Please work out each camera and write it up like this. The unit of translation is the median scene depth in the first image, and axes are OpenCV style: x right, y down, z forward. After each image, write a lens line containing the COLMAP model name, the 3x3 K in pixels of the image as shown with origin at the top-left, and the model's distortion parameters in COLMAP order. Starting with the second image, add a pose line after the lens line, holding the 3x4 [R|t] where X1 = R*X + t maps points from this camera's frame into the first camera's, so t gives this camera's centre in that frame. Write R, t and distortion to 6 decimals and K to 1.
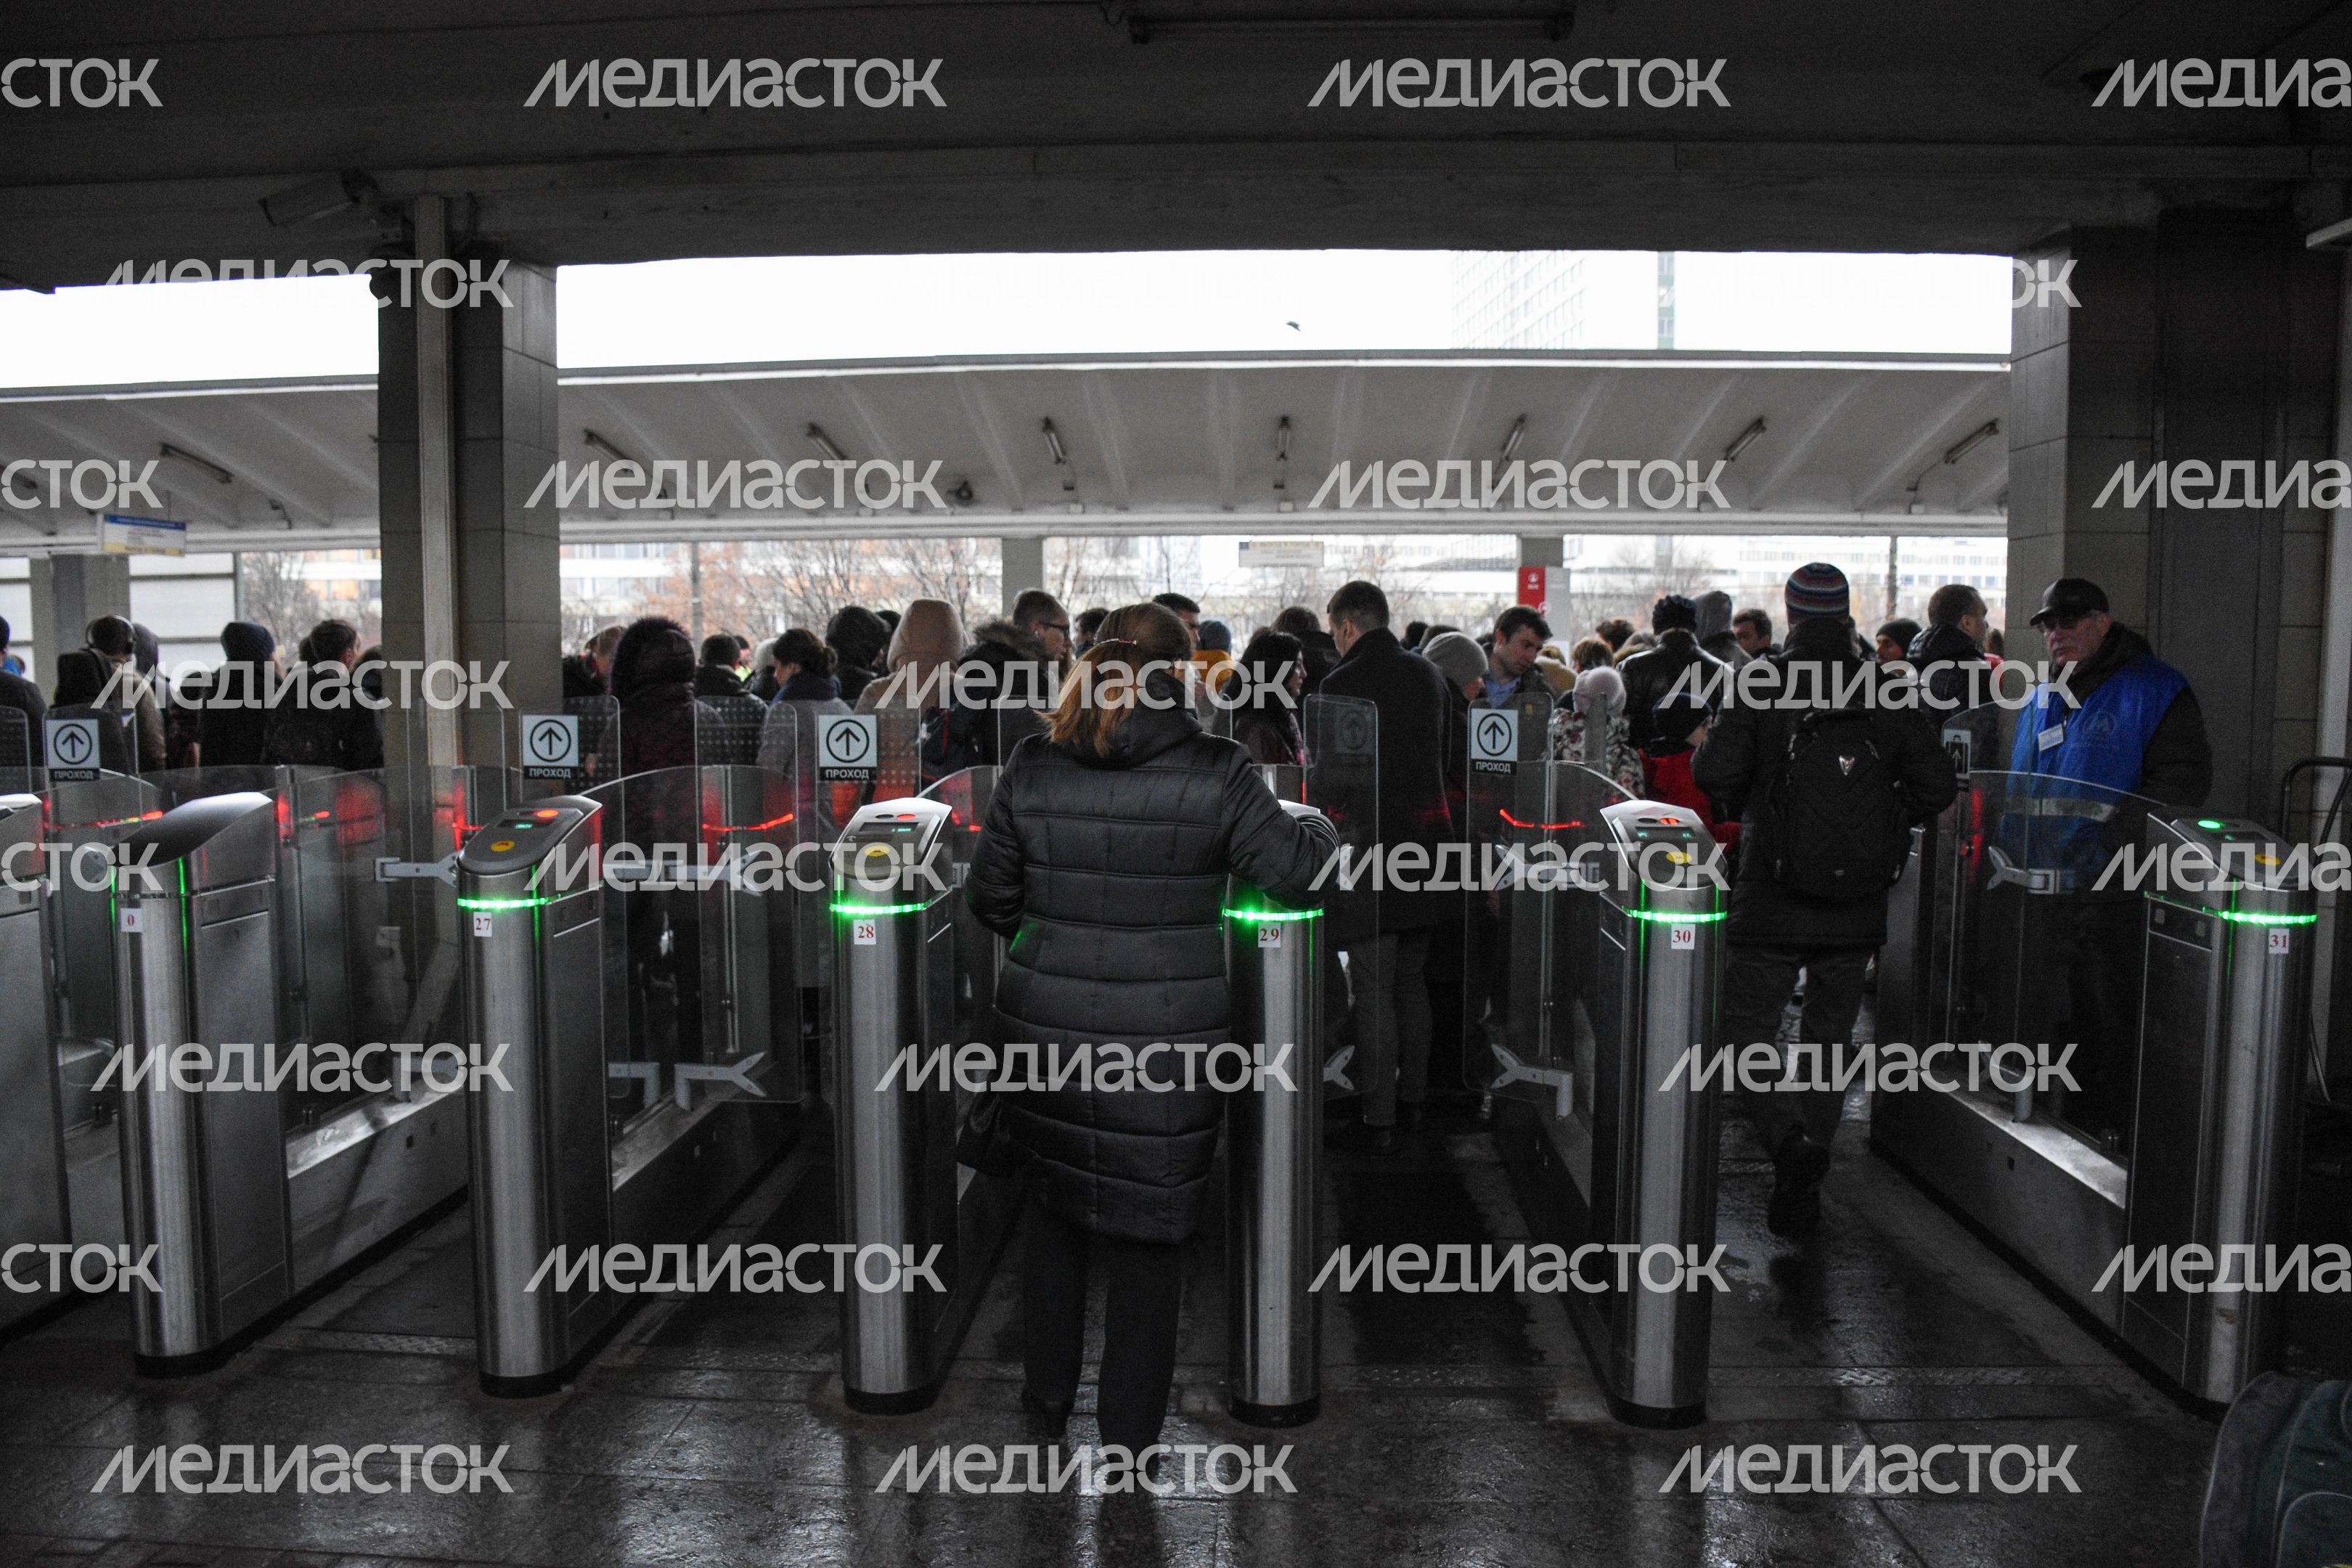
lens RADIAL K [[1952.0, 0, 1170.5], [0, 1952.0, 855.9], [0, 0, 1]] dist [-0.193728, 0.183754]
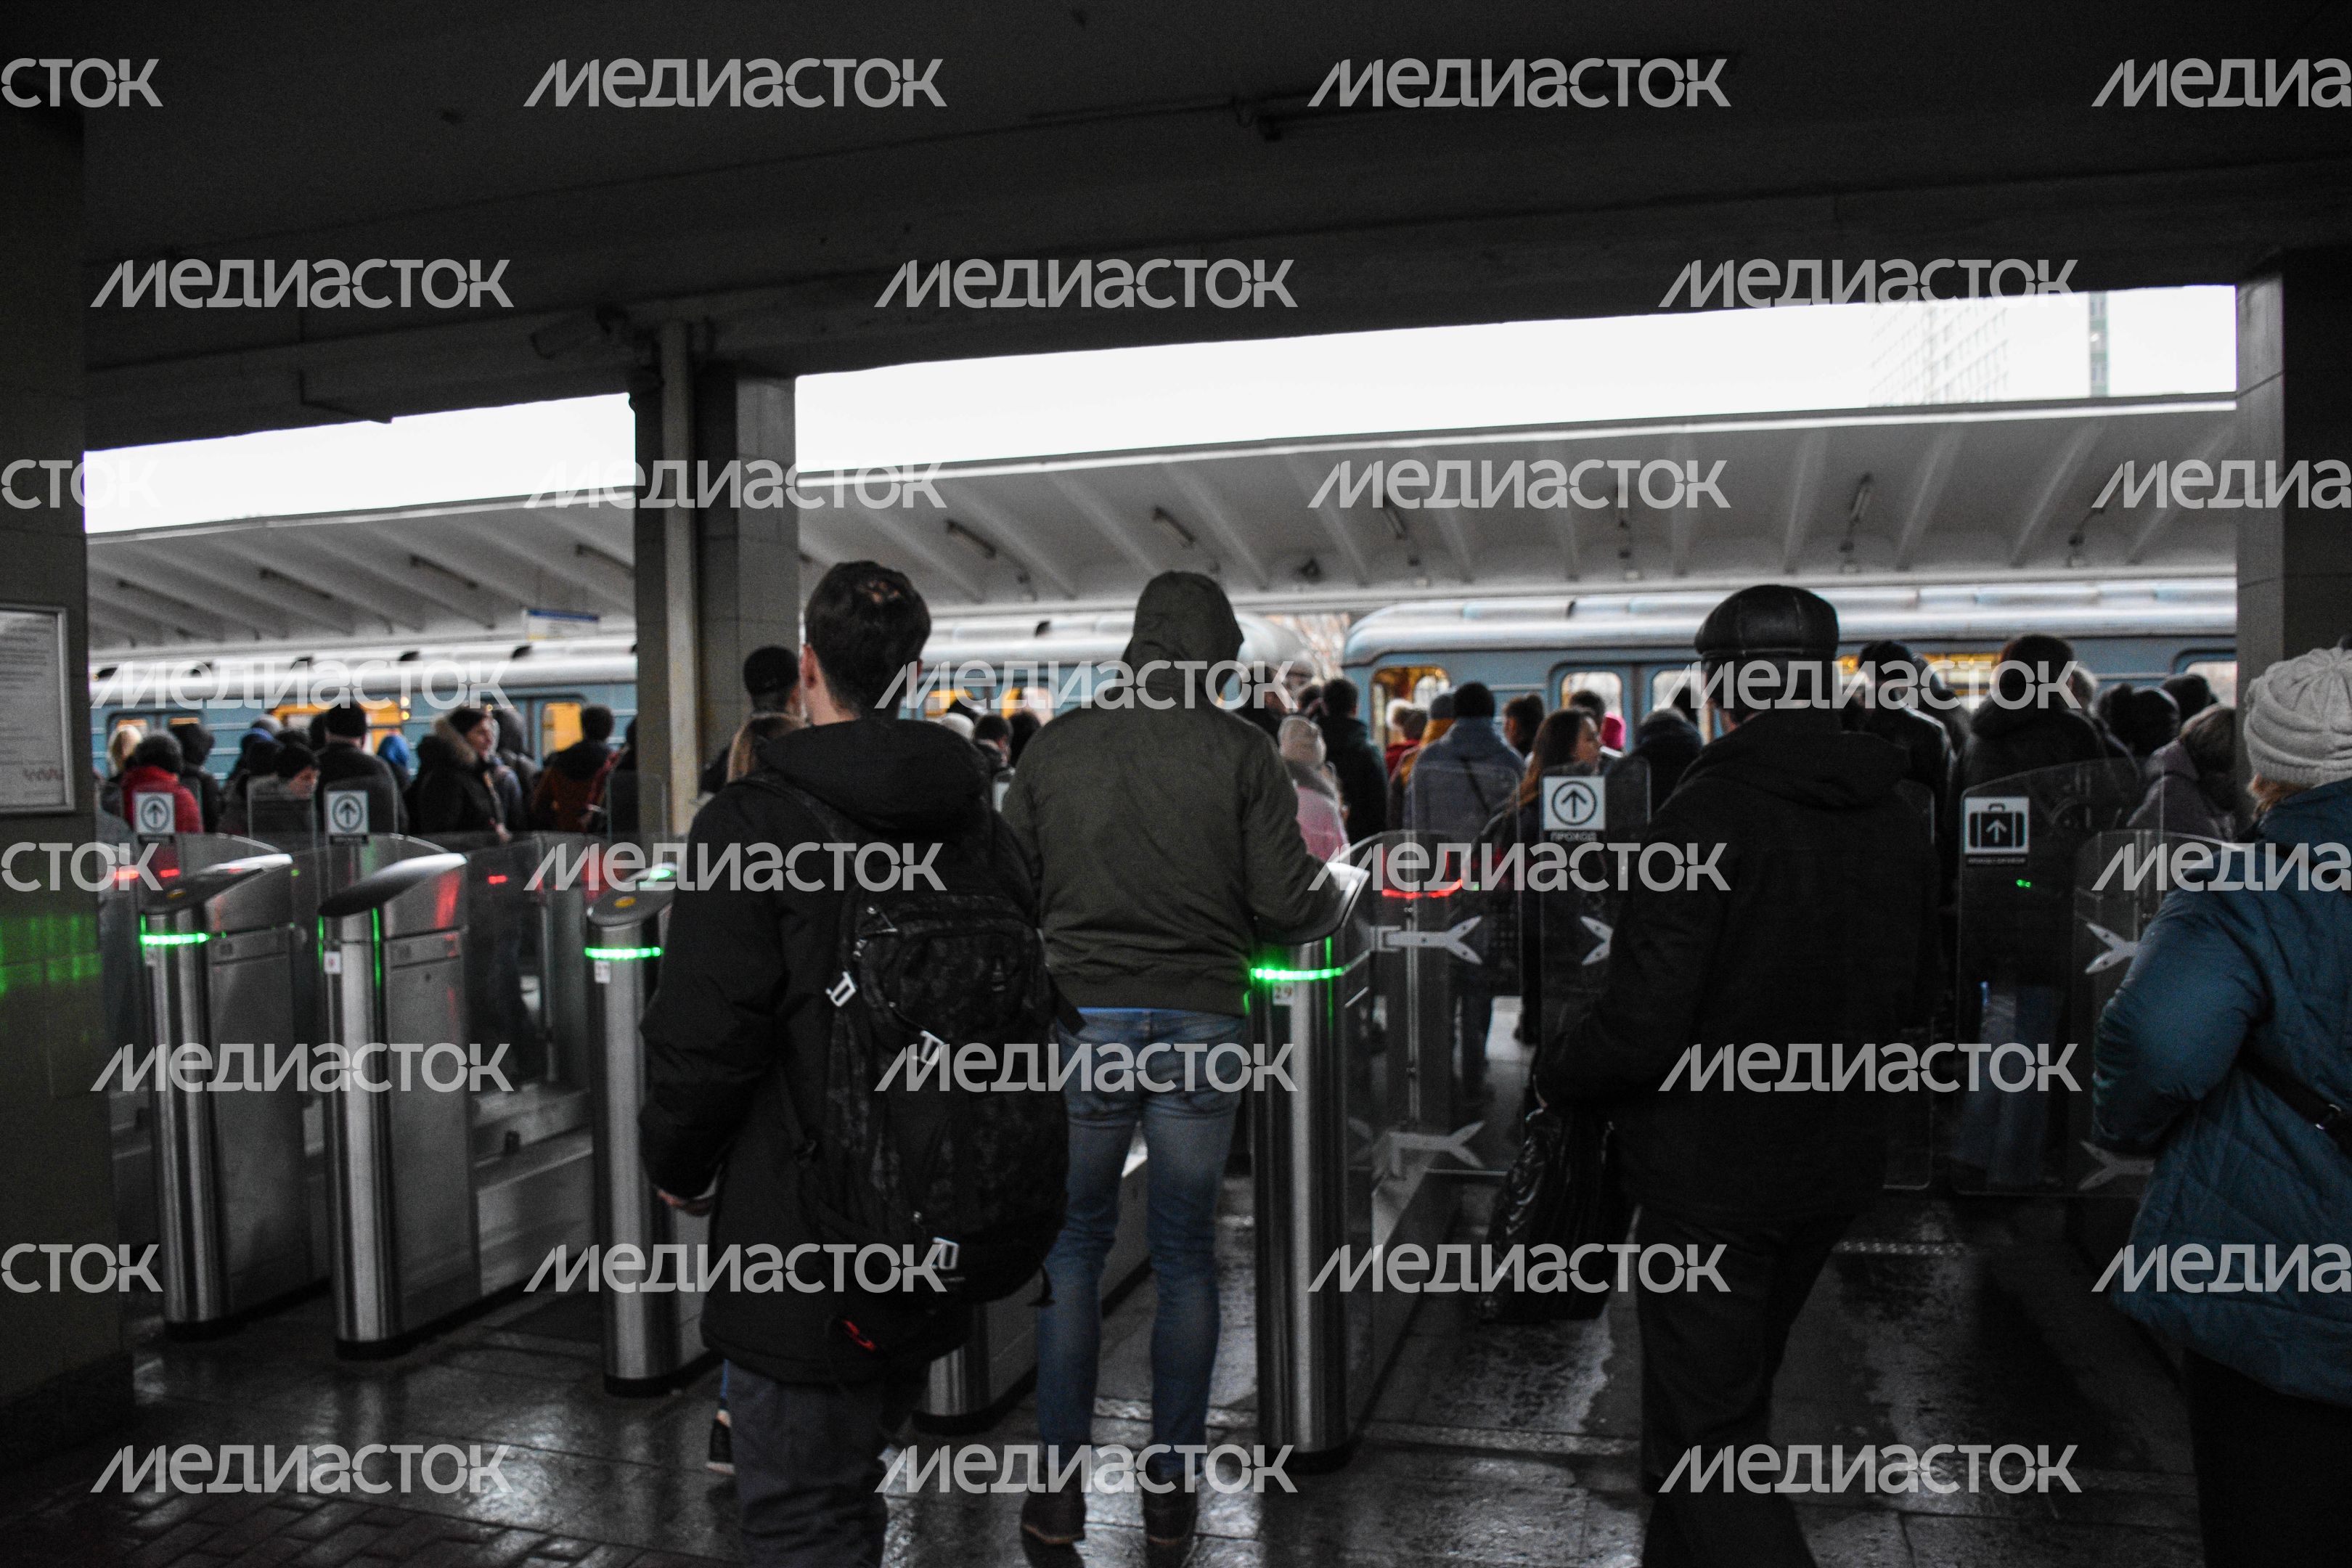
lens RADIAL K [[1913.9, 0, 1173.8], [0, 1913.9, 841.5], [0, 0, 1]] dist [-0.140023, 0.072465]
pose [[0.971633, -0.001603, -0.236488, 0.159467], [-0.008452, 0.999103, -0.041497, 0.001875], [0.236342, 0.042318, 0.970748, -0.005159]]
